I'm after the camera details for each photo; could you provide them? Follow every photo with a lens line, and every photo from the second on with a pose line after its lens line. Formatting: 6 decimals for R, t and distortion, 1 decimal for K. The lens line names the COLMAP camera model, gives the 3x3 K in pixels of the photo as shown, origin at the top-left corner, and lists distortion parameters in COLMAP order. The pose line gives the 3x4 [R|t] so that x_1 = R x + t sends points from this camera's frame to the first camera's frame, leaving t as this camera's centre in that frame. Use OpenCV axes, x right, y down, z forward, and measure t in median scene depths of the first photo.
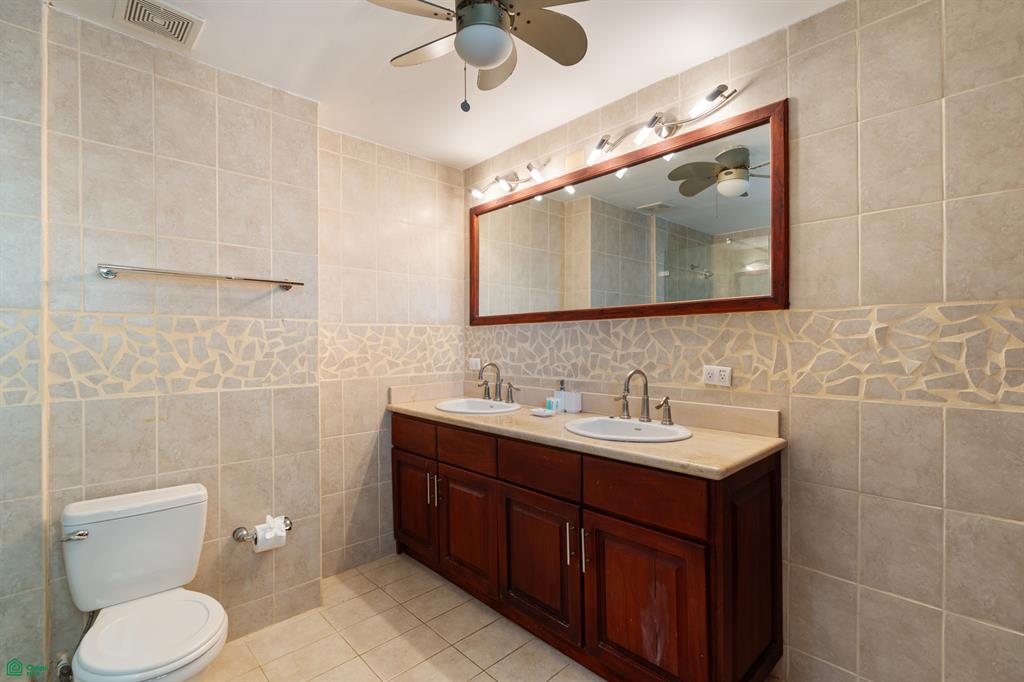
lens RADIAL K [[468.3, 0, 517.3], [0, 468.3, 342.7], [0, 0, 1]] dist [-0.001829, 0.000838]
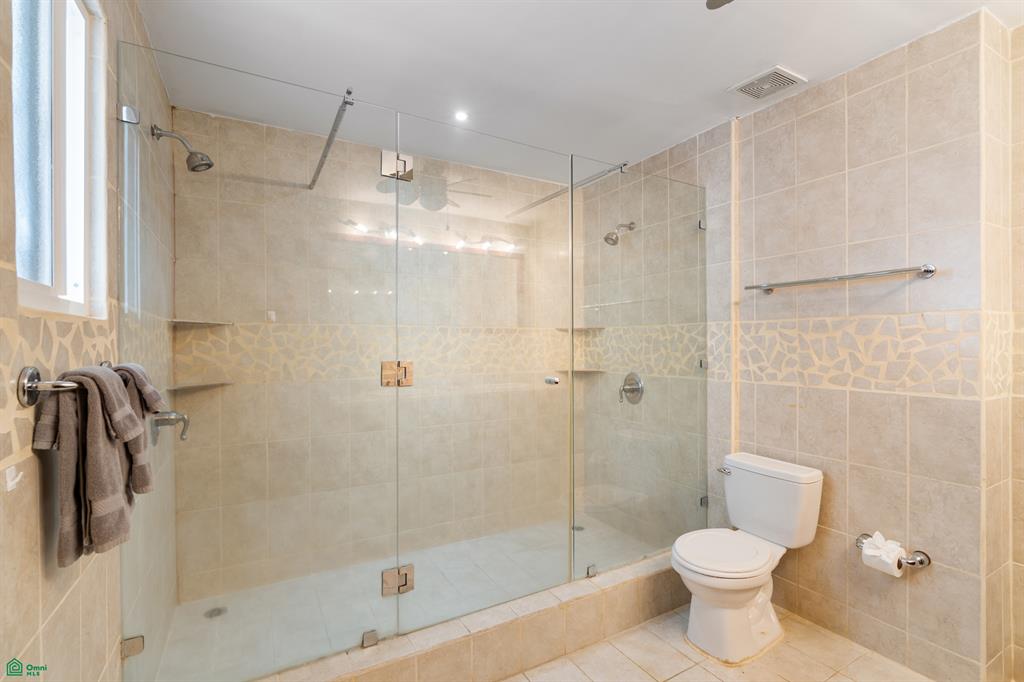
lens RADIAL K [[468.3, 0, 511.6], [0, 468.3, 343.8], [0, 0, 1]] dist [-0.001829, 0.000838]
pose [[-0.243762, 0.006071, -0.969816, 0.520040], [0.007447, 0.999963, 0.004387, -0.005849], [0.969806, -0.006153, -0.243798, 0.532846]]
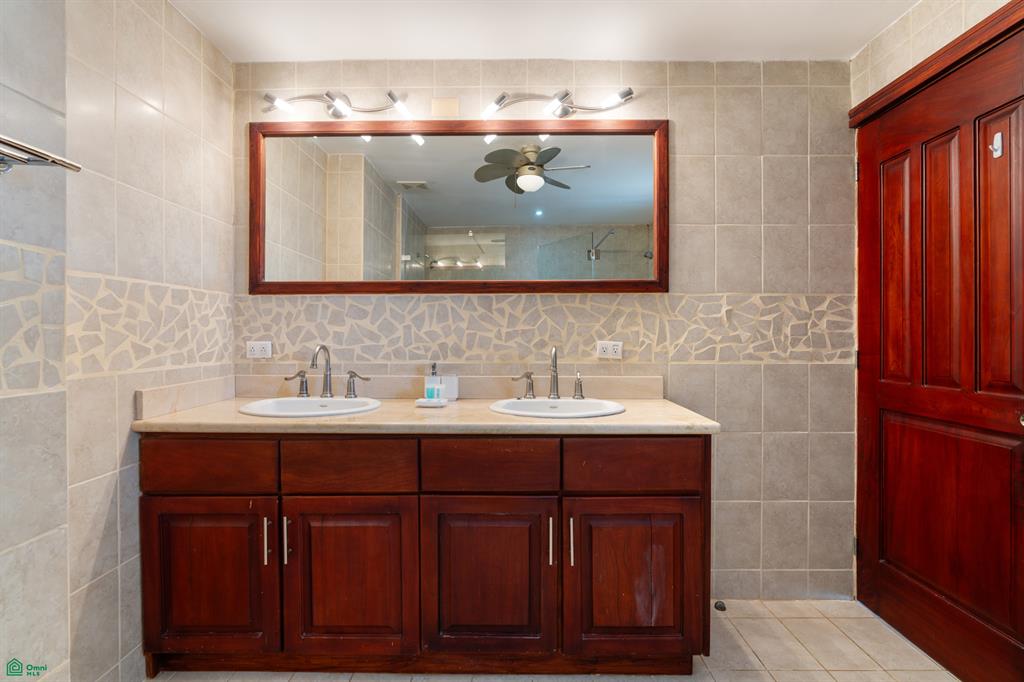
lens RADIAL K [[468.3, 0, 515.7], [0, 468.3, 337.0], [0, 0, 1]] dist [-0.001829, 0.000838]
pose [[0.695248, 0.003061, 0.718764, -0.508152], [-0.002938, 0.999995, -0.001417, 0.041722], [-0.718764, -0.001127, 0.695253, 0.387254]]
